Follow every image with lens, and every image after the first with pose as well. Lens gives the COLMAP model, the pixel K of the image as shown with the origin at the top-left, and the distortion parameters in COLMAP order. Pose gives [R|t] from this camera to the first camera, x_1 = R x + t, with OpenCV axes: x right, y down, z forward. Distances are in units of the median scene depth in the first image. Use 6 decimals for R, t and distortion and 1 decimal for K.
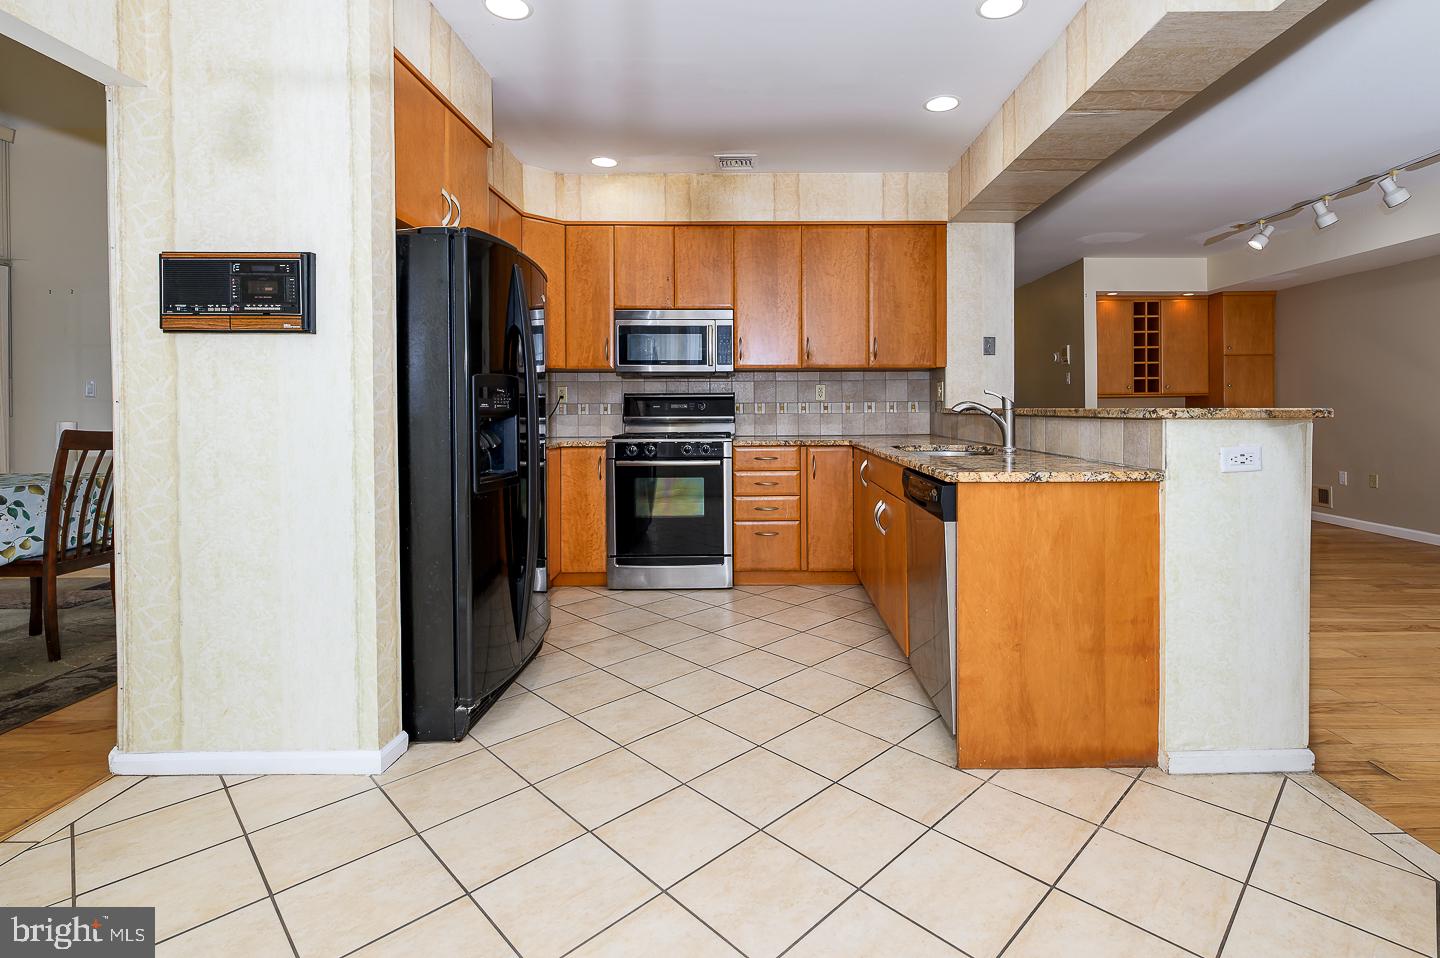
lens RADIAL K [[679.8, 0, 760.3], [0, 679.8, 414.6], [0, 0, 1]] dist [-0.000092, 0.000004]
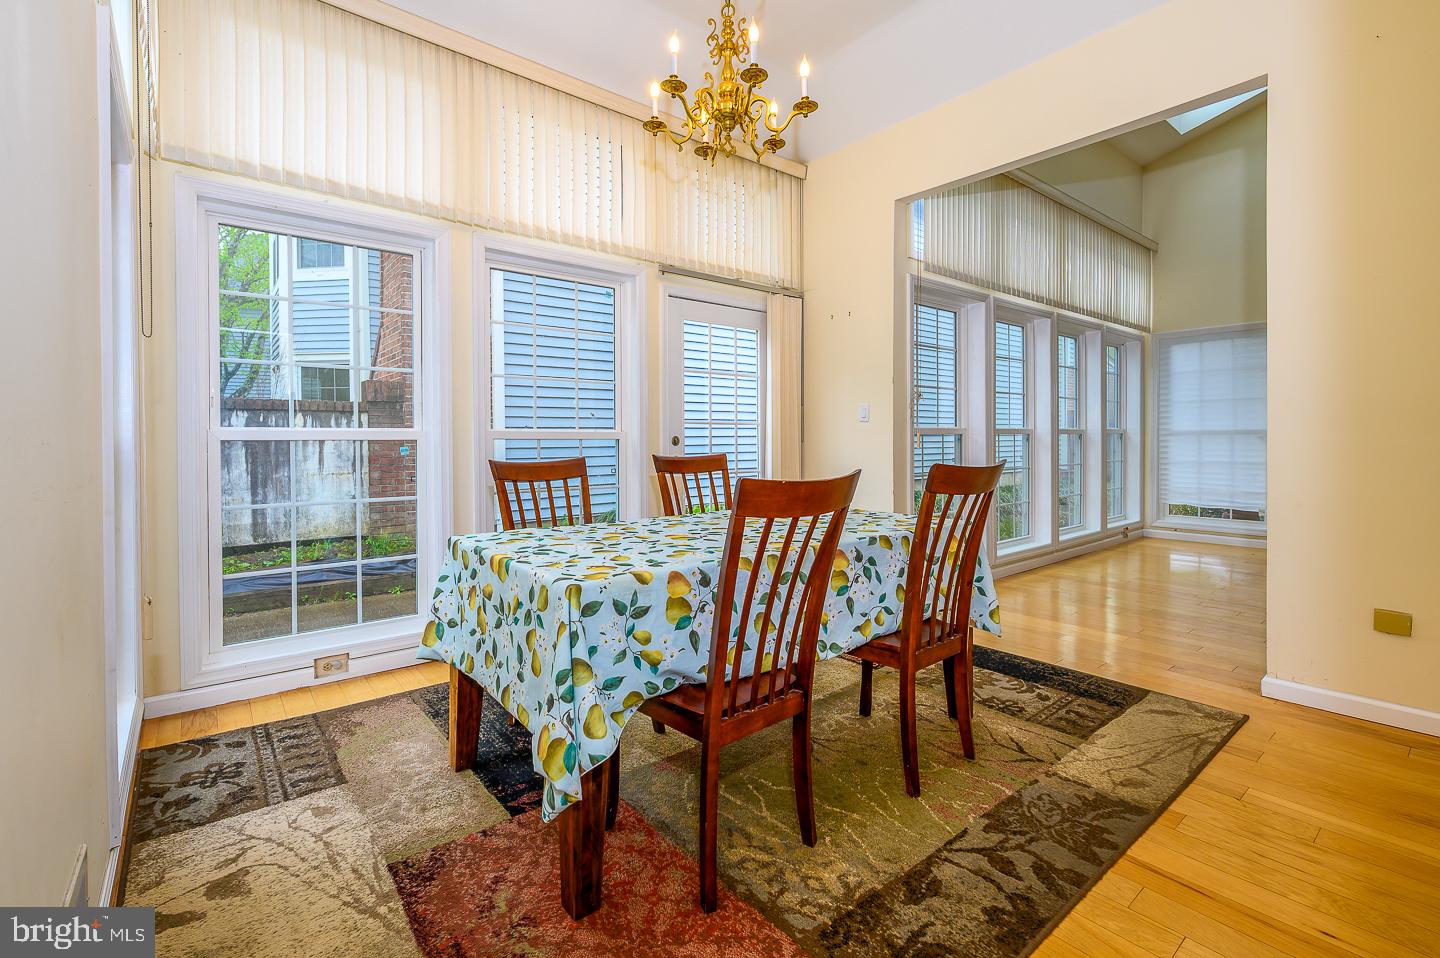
lens RADIAL K [[642.5, 0, 716.3], [0, 642.5, 454.4], [0, 0, 1]] dist [-0.000945, -0.000103]
pose [[0.628442, 0.020751, -0.777580, -0.473034], [-0.006914, 0.999754, 0.021092, 0.000782], [0.777826, -0.007879, 0.628431, 0.309266]]
